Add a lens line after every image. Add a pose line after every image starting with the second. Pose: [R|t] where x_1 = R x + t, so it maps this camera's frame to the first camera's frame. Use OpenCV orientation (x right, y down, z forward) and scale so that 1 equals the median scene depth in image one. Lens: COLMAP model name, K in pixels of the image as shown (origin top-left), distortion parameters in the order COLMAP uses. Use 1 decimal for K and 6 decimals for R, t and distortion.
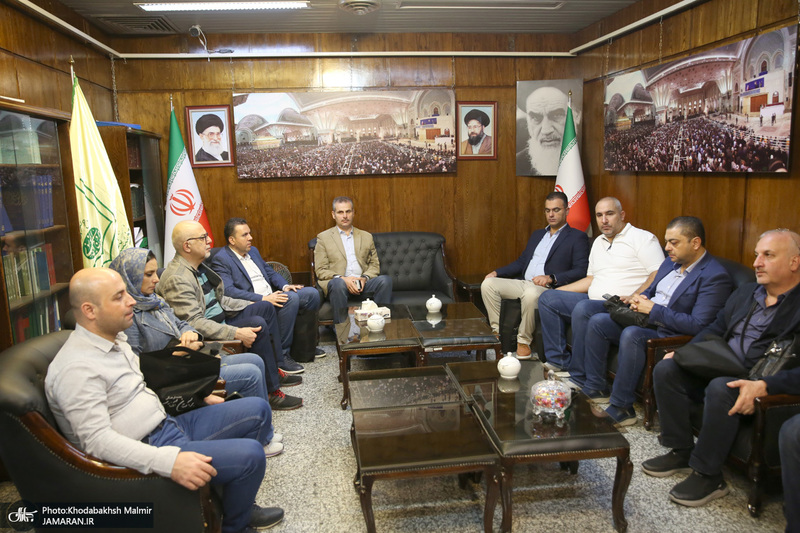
lens RADIAL K [[598.2, 0, 400.0], [0, 598.2, 266.5], [0, 0, 1]] dist [-0.005080, 0.010576]
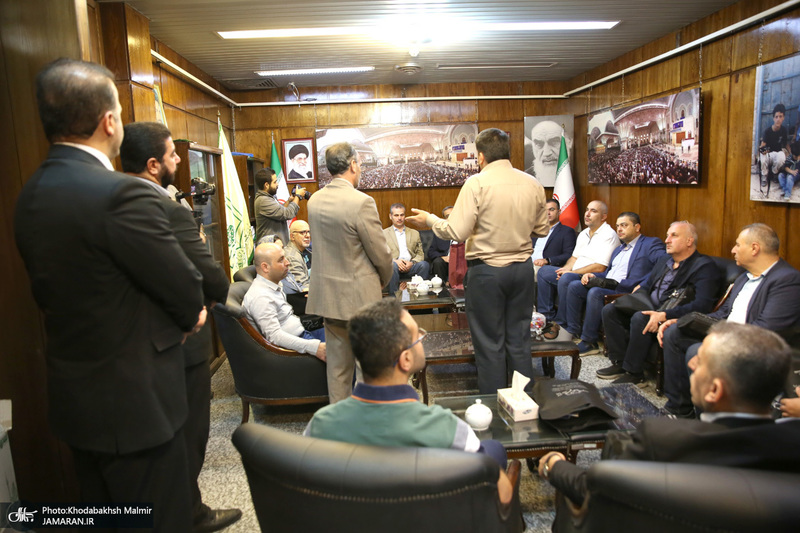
lens RADIAL K [[552.1, 0, 400.0], [0, 552.1, 266.5], [0, 0, 1]] dist [-0.010253, 0.000048]
pose [[0.998301, -0.001429, -0.058257, -0.016616], [0.000968, 0.999968, -0.007930, 0.050668], [0.058266, 0.007860, 0.998270, -0.353462]]
